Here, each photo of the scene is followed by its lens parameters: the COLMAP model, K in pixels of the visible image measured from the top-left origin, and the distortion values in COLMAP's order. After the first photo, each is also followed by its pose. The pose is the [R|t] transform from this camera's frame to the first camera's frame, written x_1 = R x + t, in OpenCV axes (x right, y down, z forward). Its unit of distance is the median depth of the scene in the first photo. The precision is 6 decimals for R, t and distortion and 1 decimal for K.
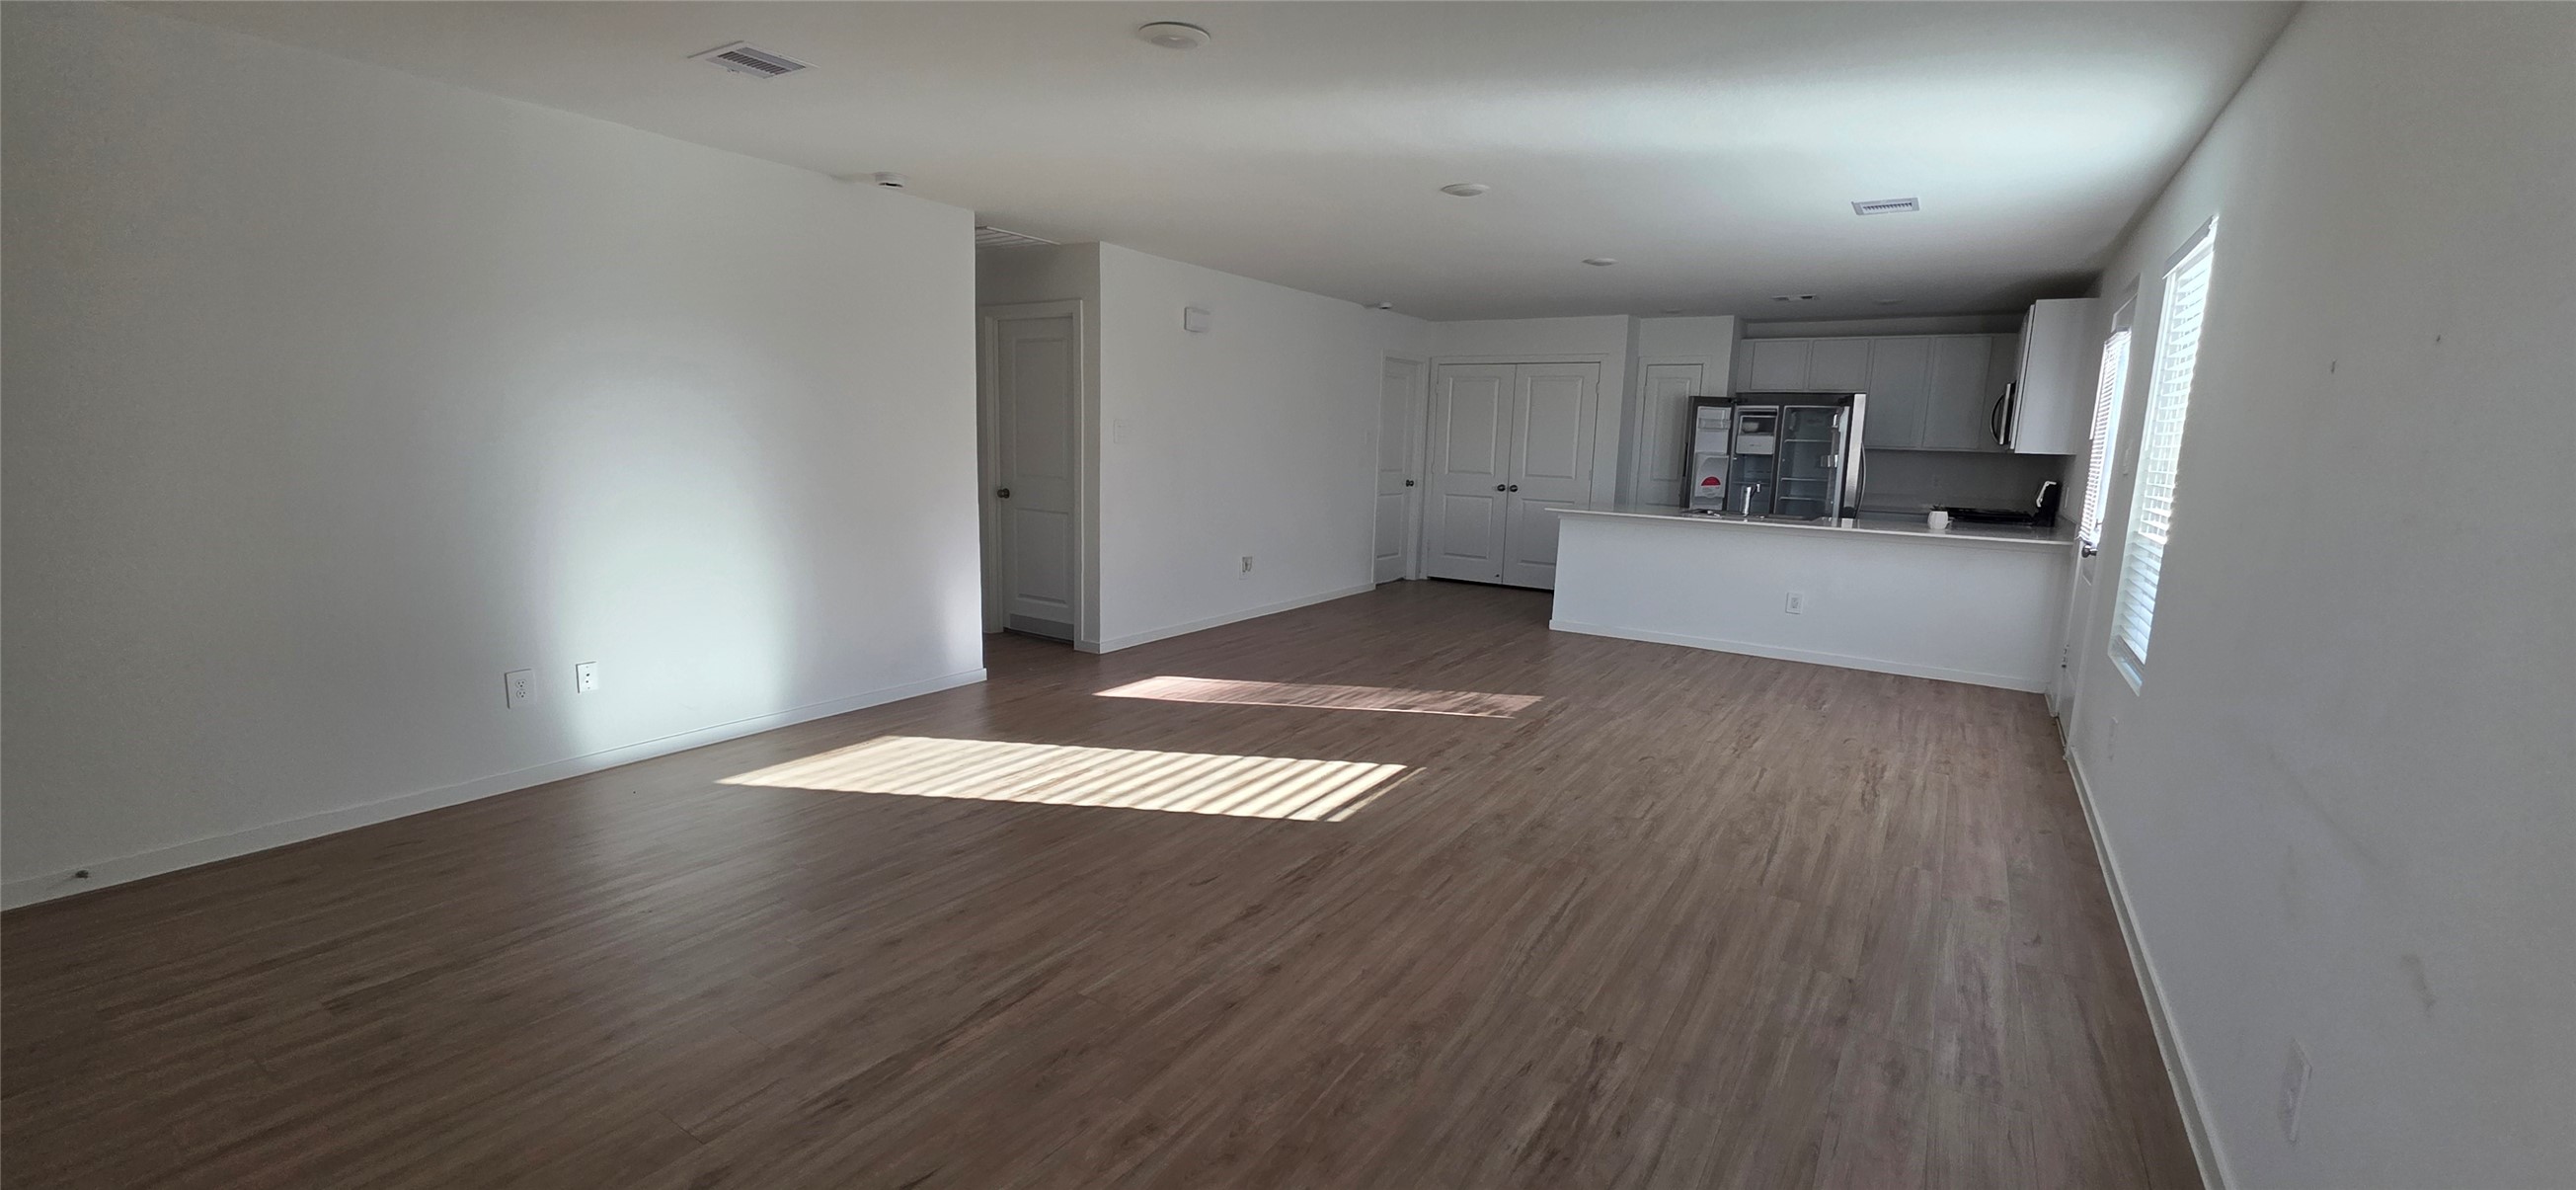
lens RADIAL K [[1030.9, 0, 1290.2], [0, 1030.9, 590.2], [0, 0, 1]] dist [0.002830, -0.000638]
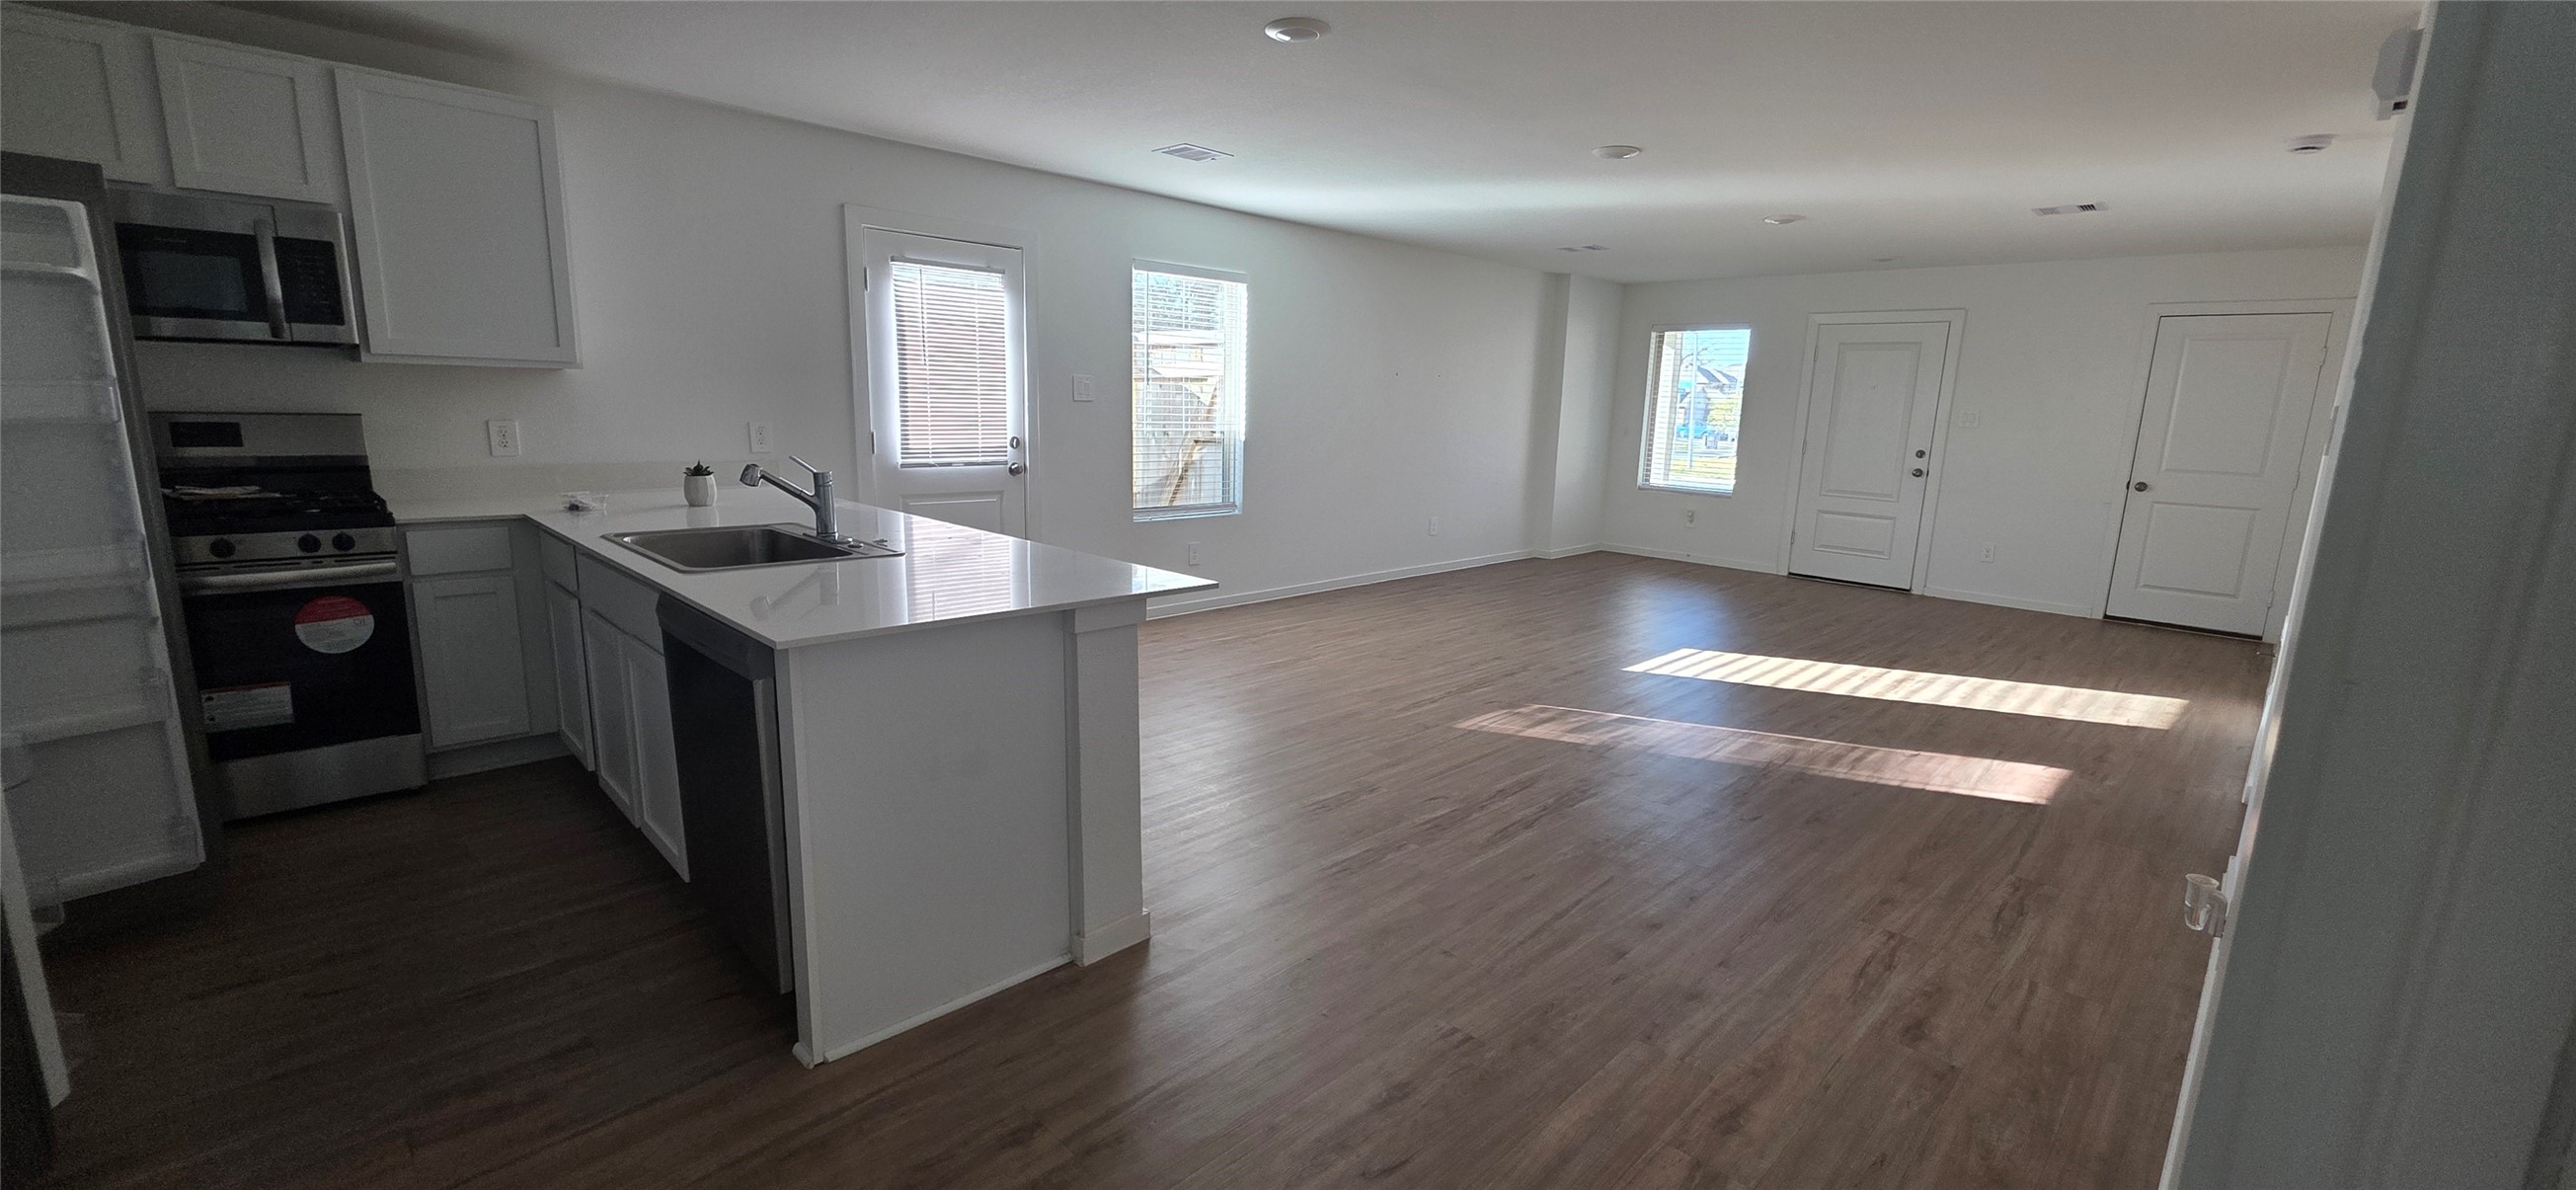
lens RADIAL K [[1030.9, 0, 1299.3], [0, 1030.9, 594.8], [0, 0, 1]] dist [0.002830, -0.000638]
pose [[-0.979705, -0.092919, 0.177608, 0.227311], [-0.028467, 0.941581, 0.335580, -0.280355], [-0.198414, 0.323714, -0.925117, 1.909524]]
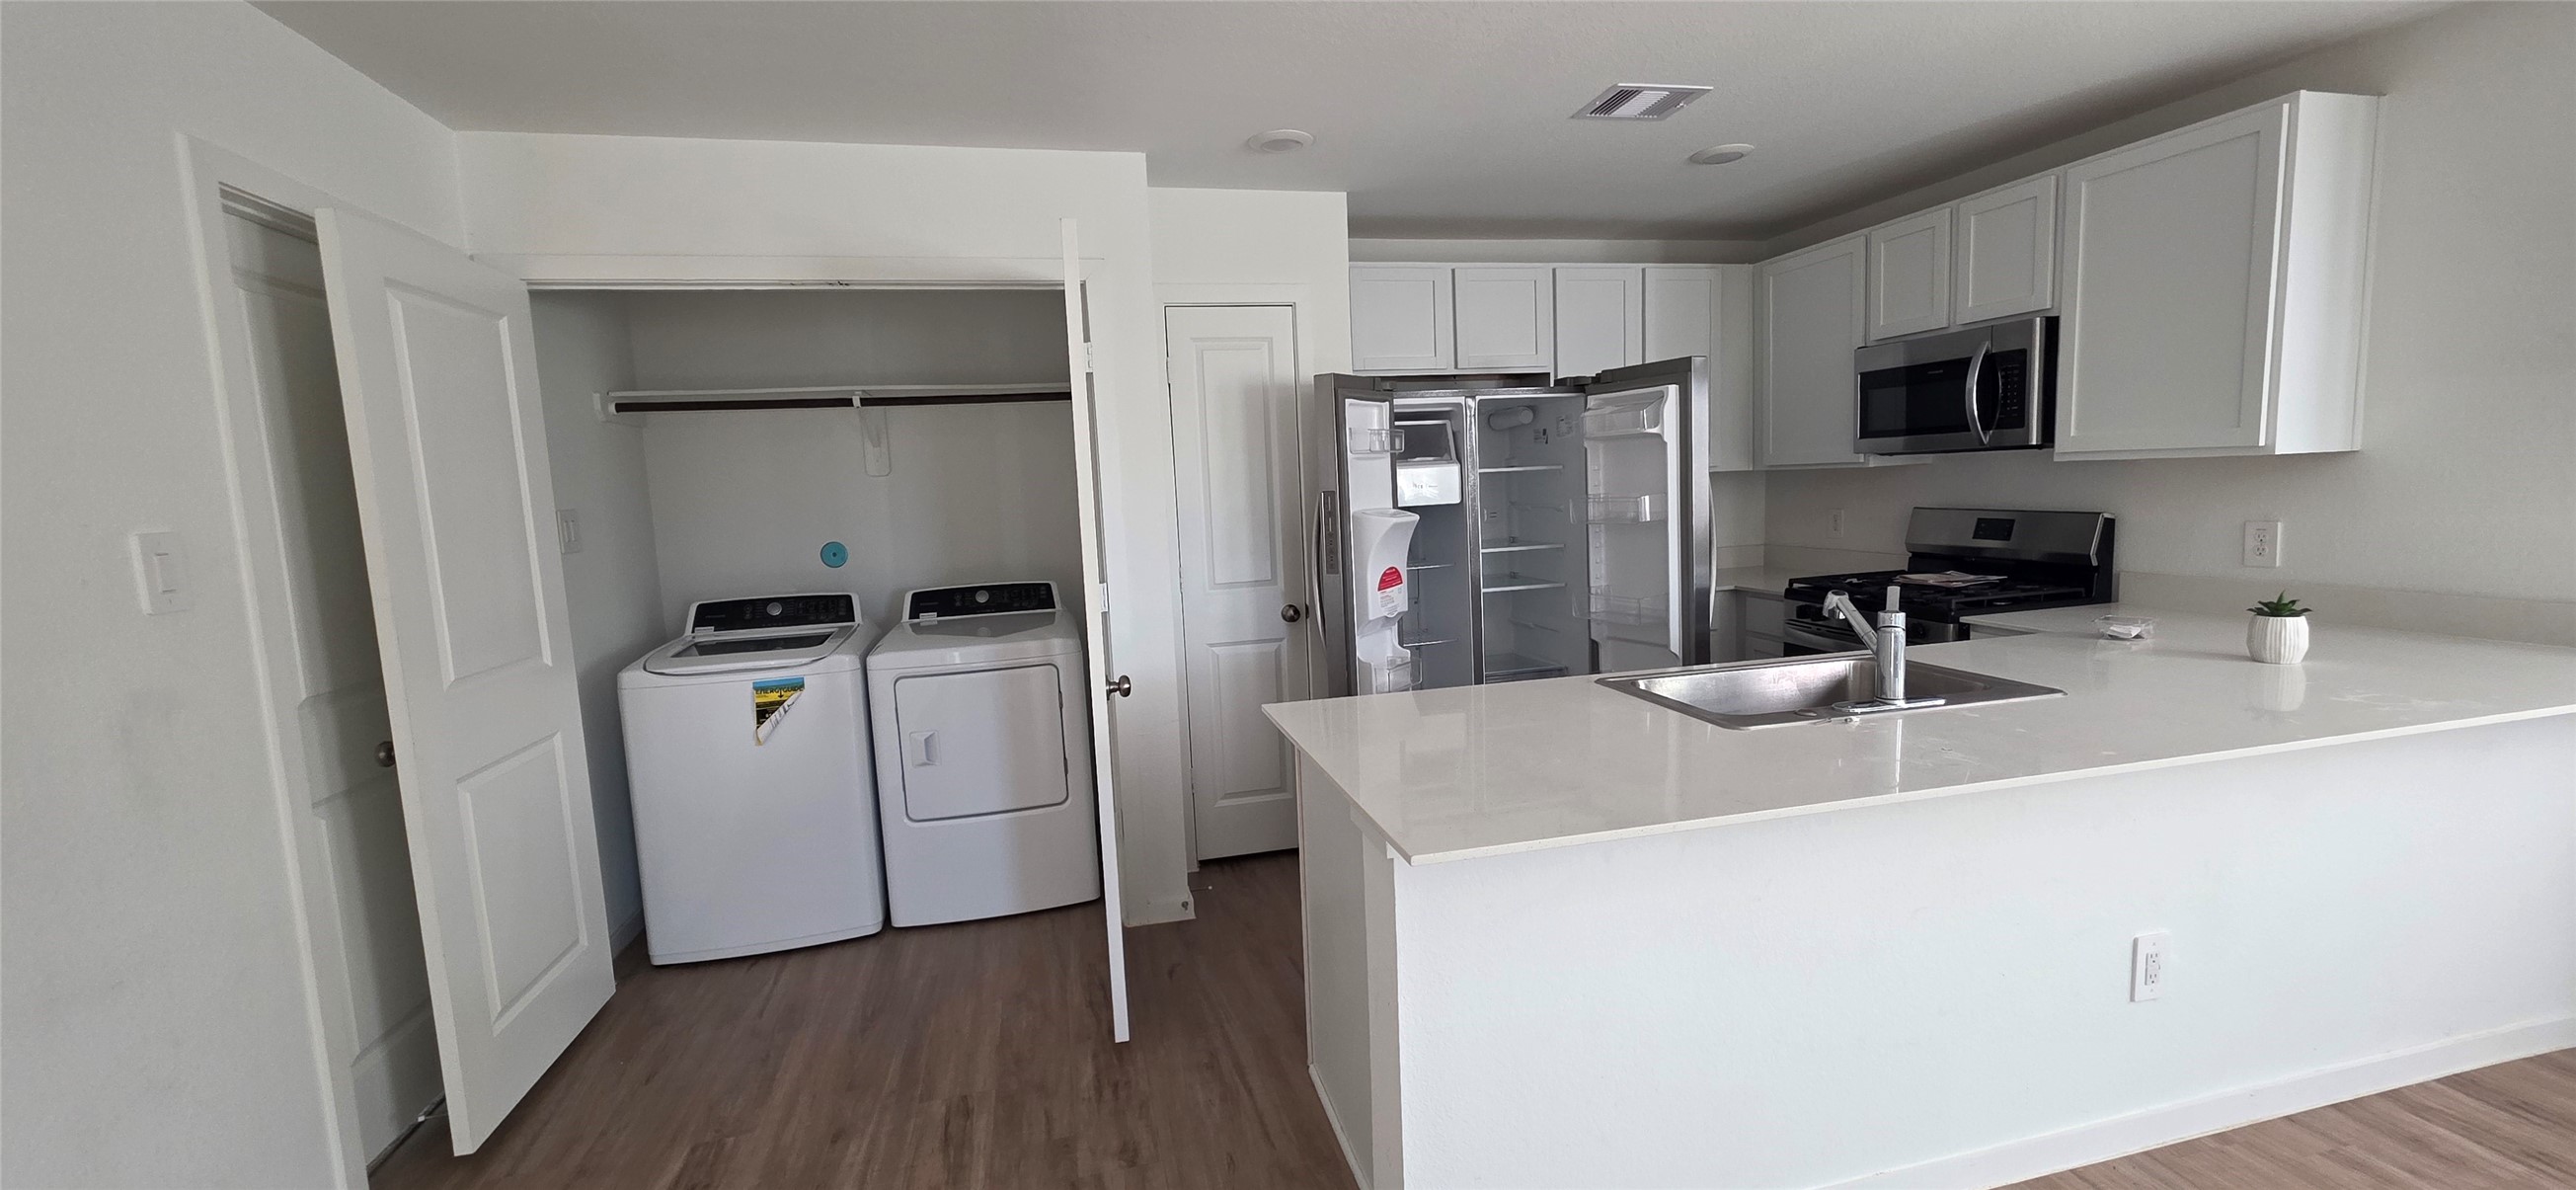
lens RADIAL K [[1030.9, 0, 1291.7], [0, 1030.9, 595.0], [0, 0, 1]] dist [0.002830, -0.000638]
pose [[0.676655, -0.141169, 0.722640, 0.137968], [0.173631, 0.984362, 0.029715, -0.201408], [-0.715535, 0.105366, 0.690585, 1.267900]]
